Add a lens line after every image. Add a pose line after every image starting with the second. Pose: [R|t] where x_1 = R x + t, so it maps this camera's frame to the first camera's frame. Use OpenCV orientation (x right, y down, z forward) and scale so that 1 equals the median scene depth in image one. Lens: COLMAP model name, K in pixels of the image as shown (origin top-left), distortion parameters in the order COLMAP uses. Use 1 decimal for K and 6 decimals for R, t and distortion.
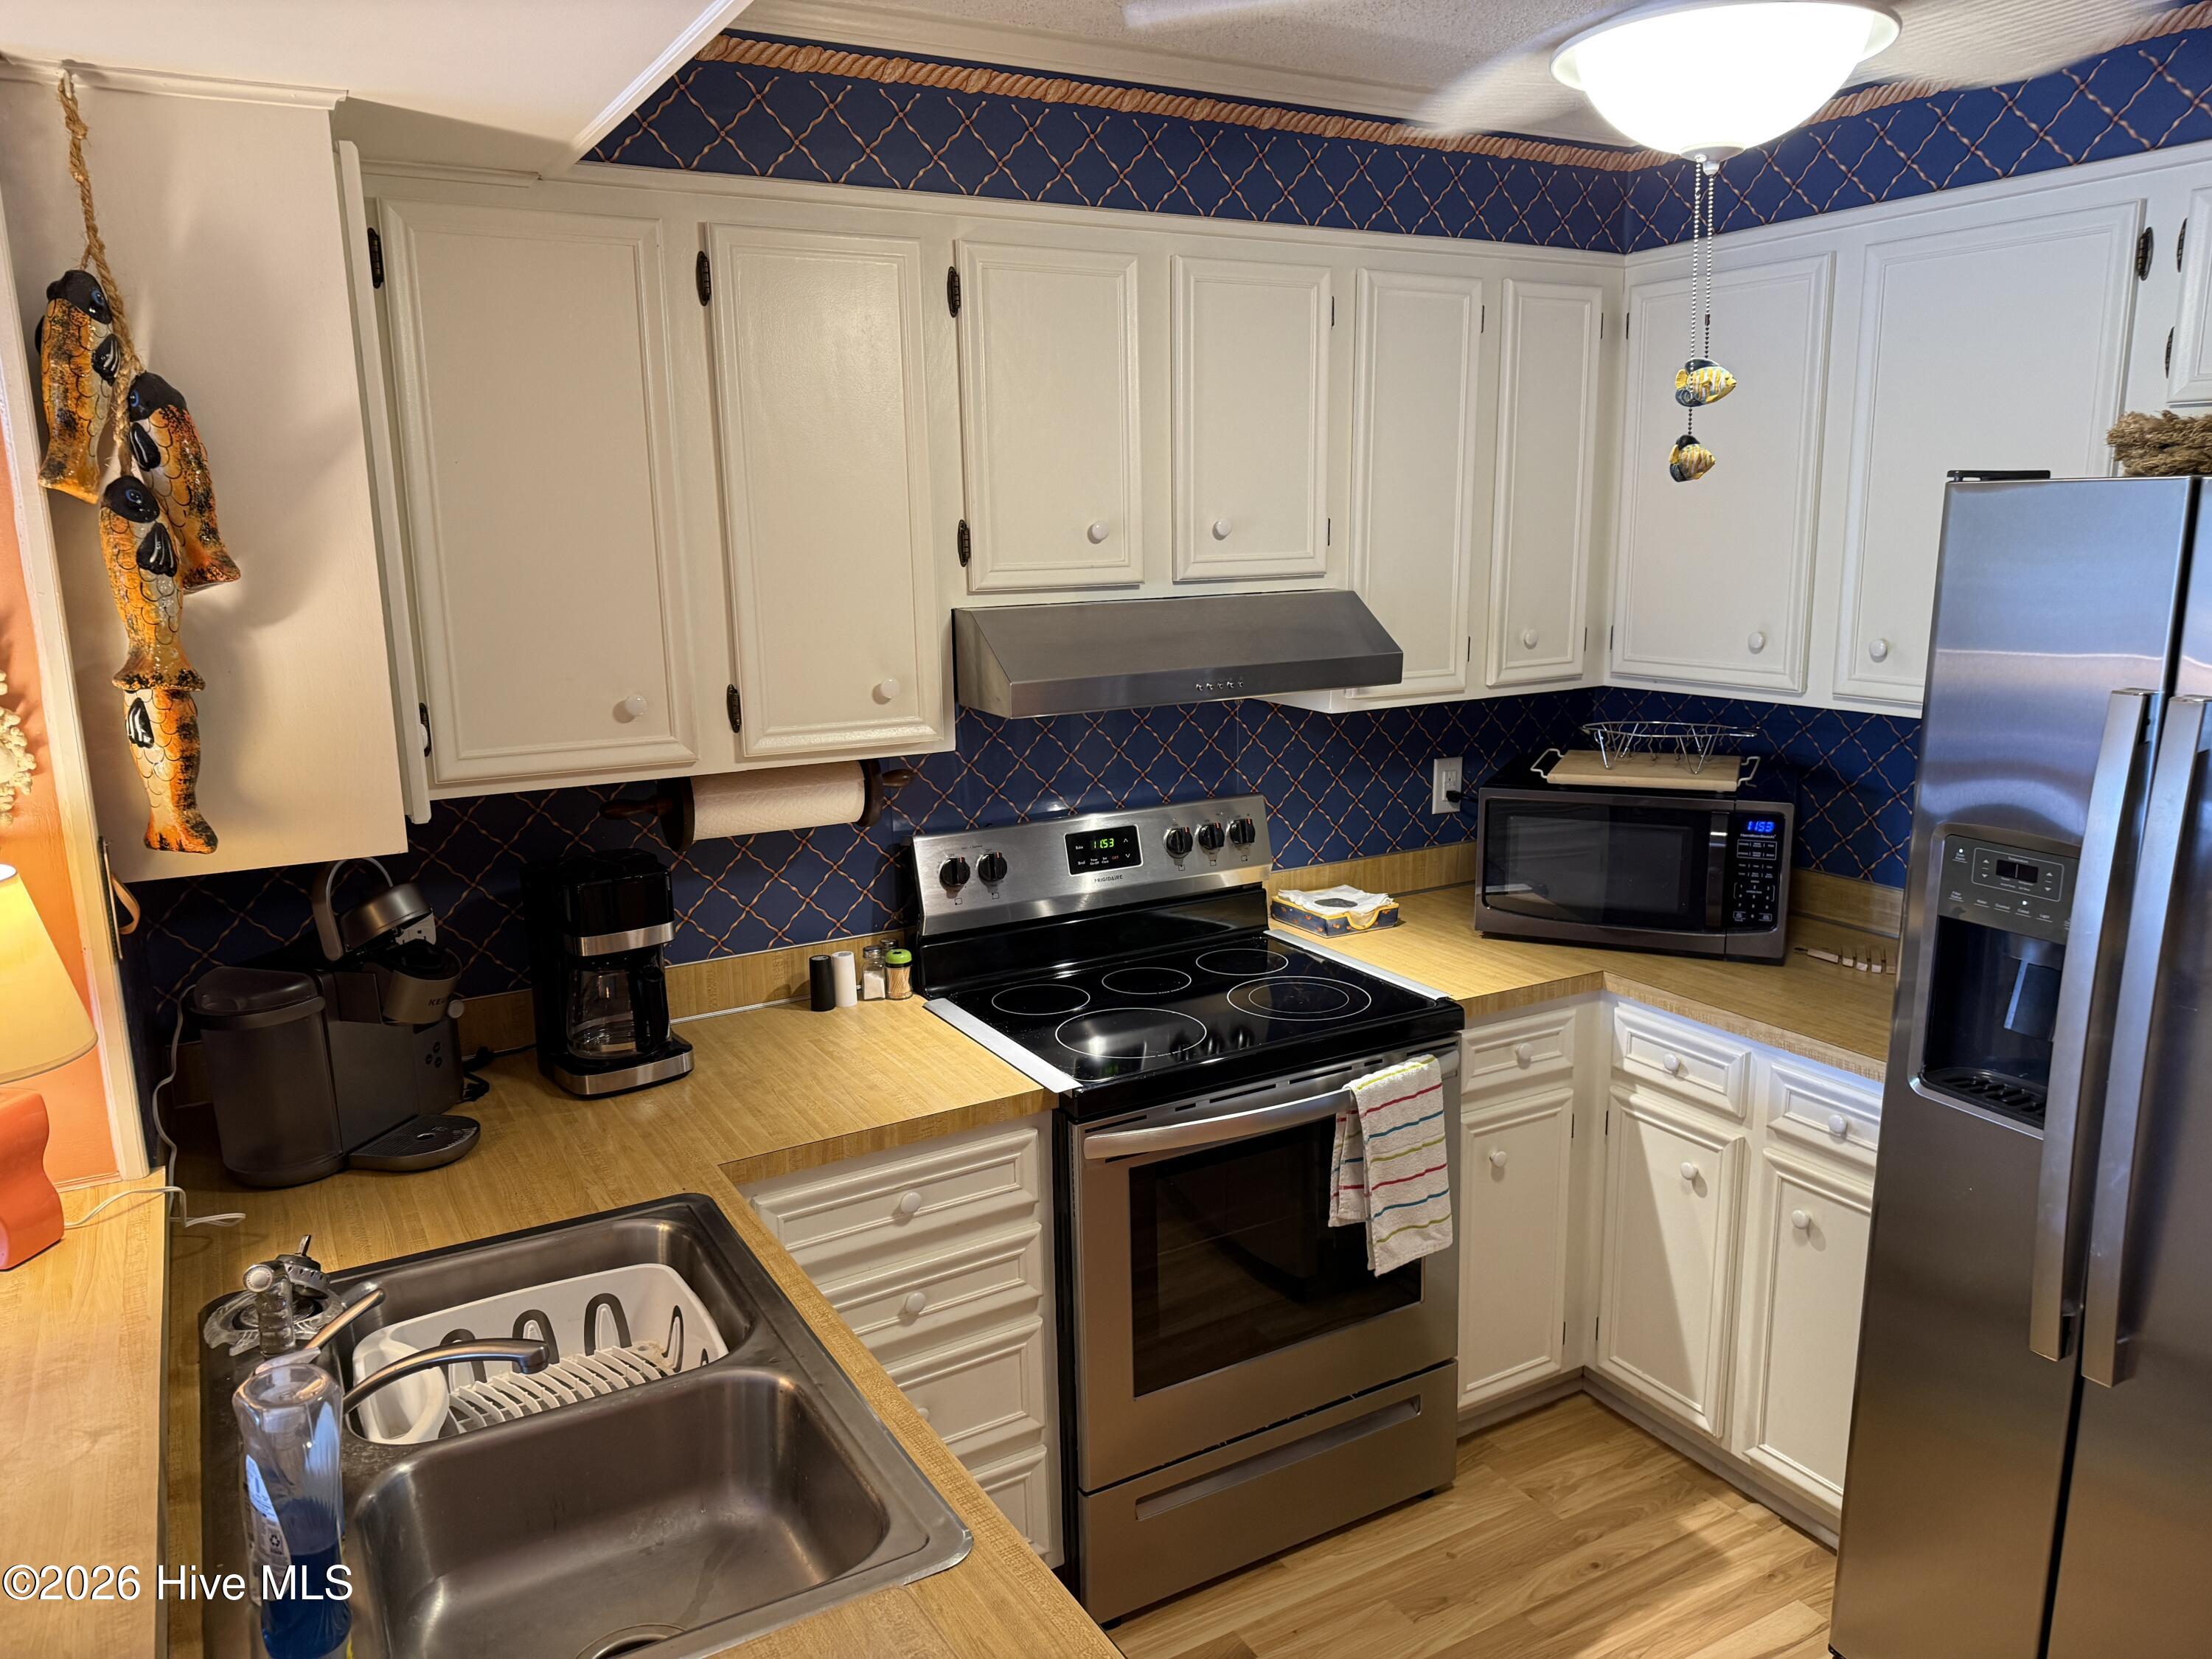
lens RADIAL K [[1537.9, 0, 1074.9], [0, 1537.9, 835.9], [0, 0, 1]] dist [0.072231, -0.099092]
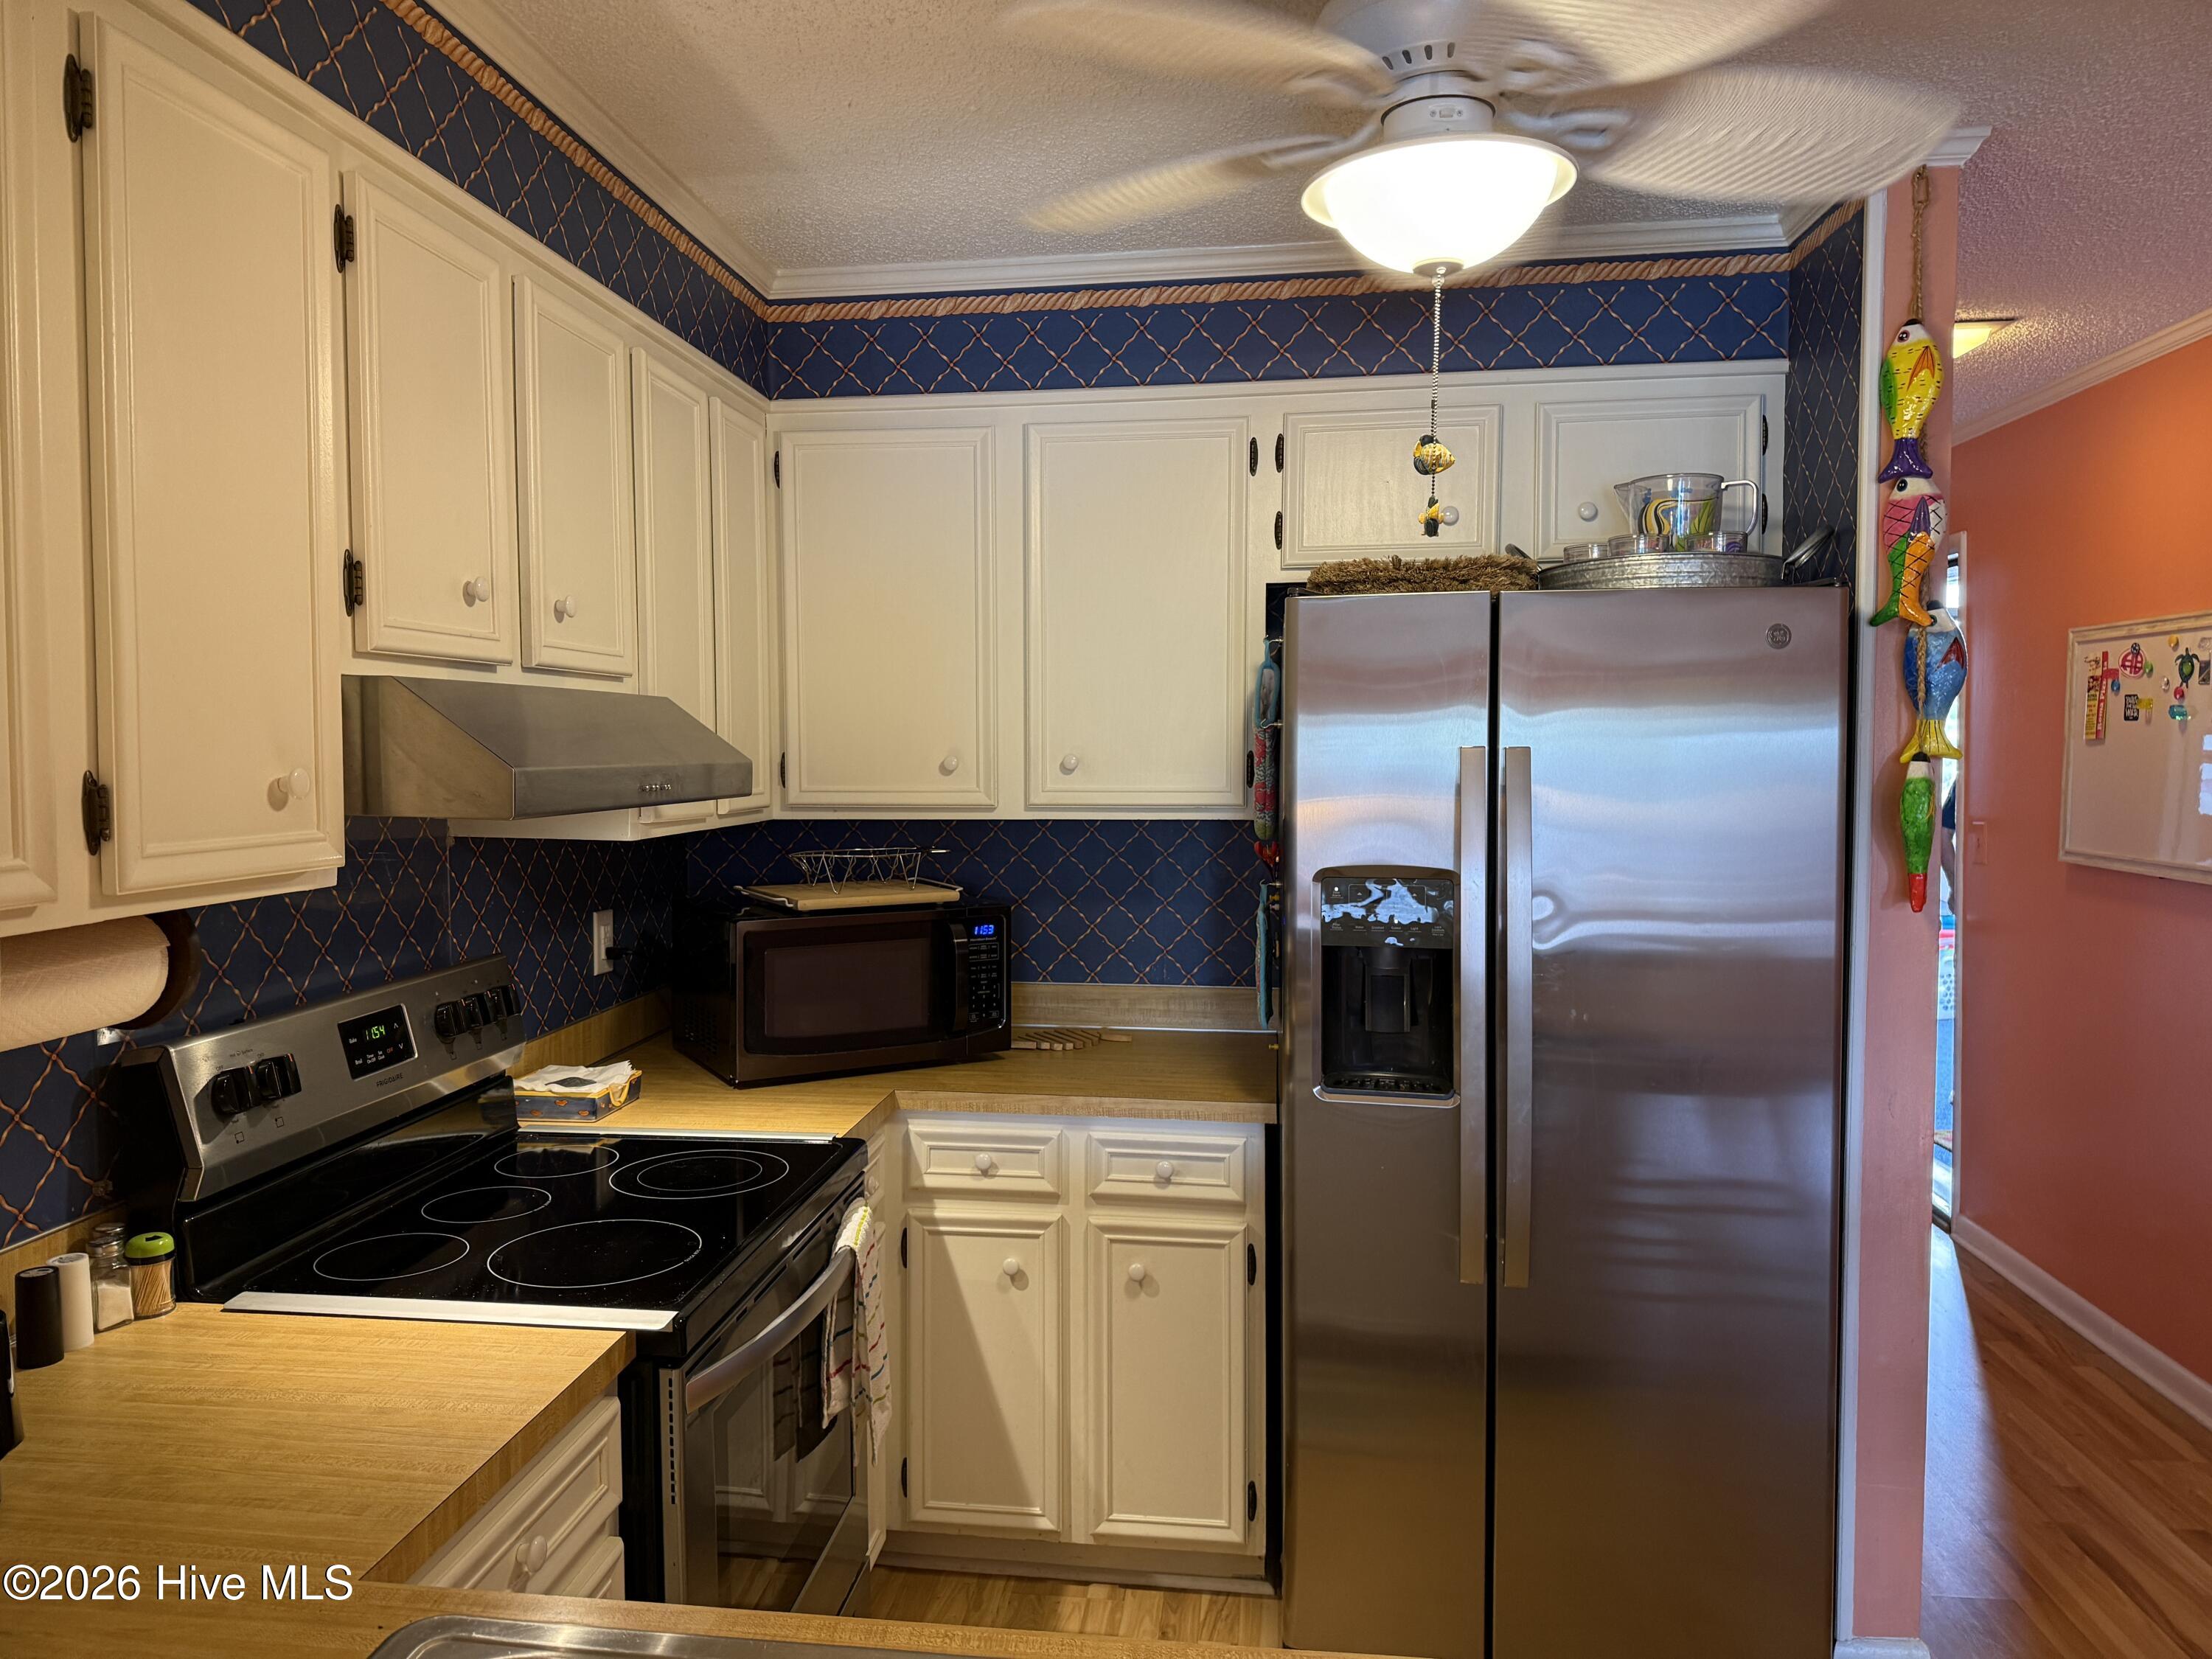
lens RADIAL K [[1537.9, 0, 1089.7], [0, 1537.9, 791.3], [0, 0, 1]] dist [0.072231, -0.099092]
pose [[0.601617, -0.010524, 0.798716, -0.389863], [0.155543, 0.982316, -0.104217, 0.023947], [-0.783494, 0.186933, 0.592615, 0.309898]]
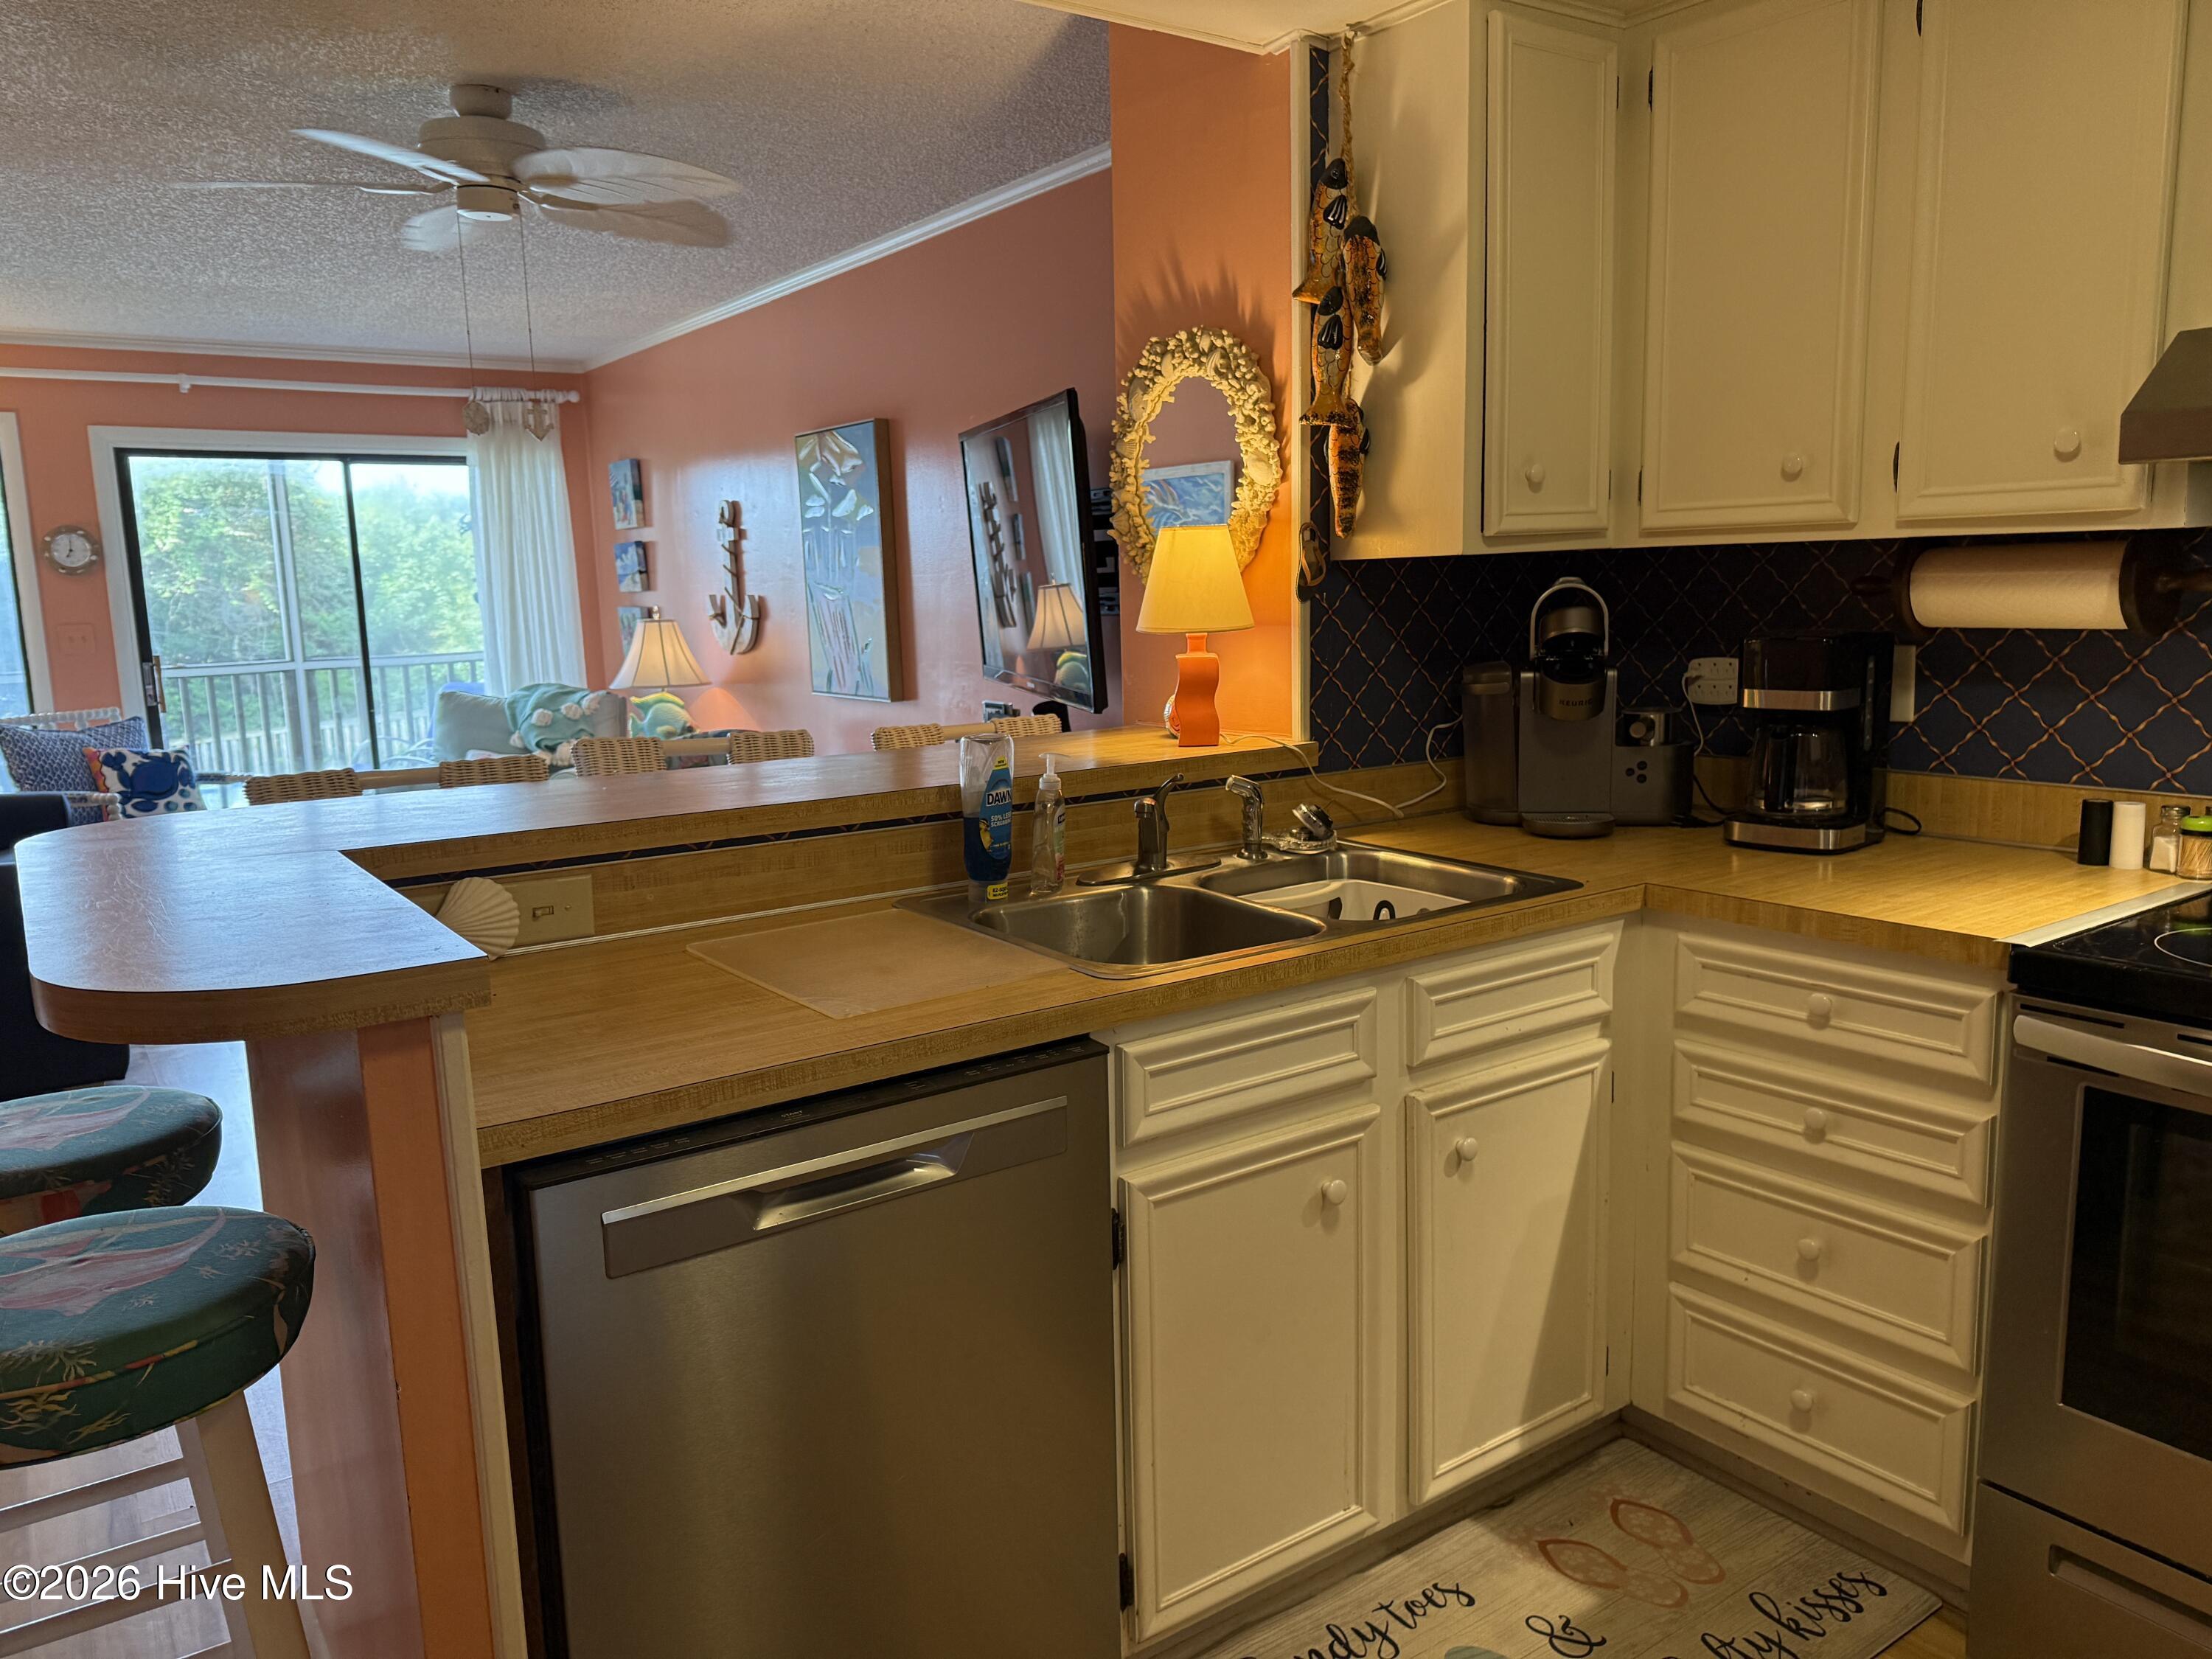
lens RADIAL K [[1537.9, 0, 1101.2], [0, 1537.9, 854.9], [0, 0, 1]] dist [0.072231, -0.099092]
pose [[0.095938, 0.196109, -0.975878, 0.602148], [-0.174398, 0.968547, 0.177491, 0.053362], [0.979990, 0.153163, 0.127121, 0.381559]]
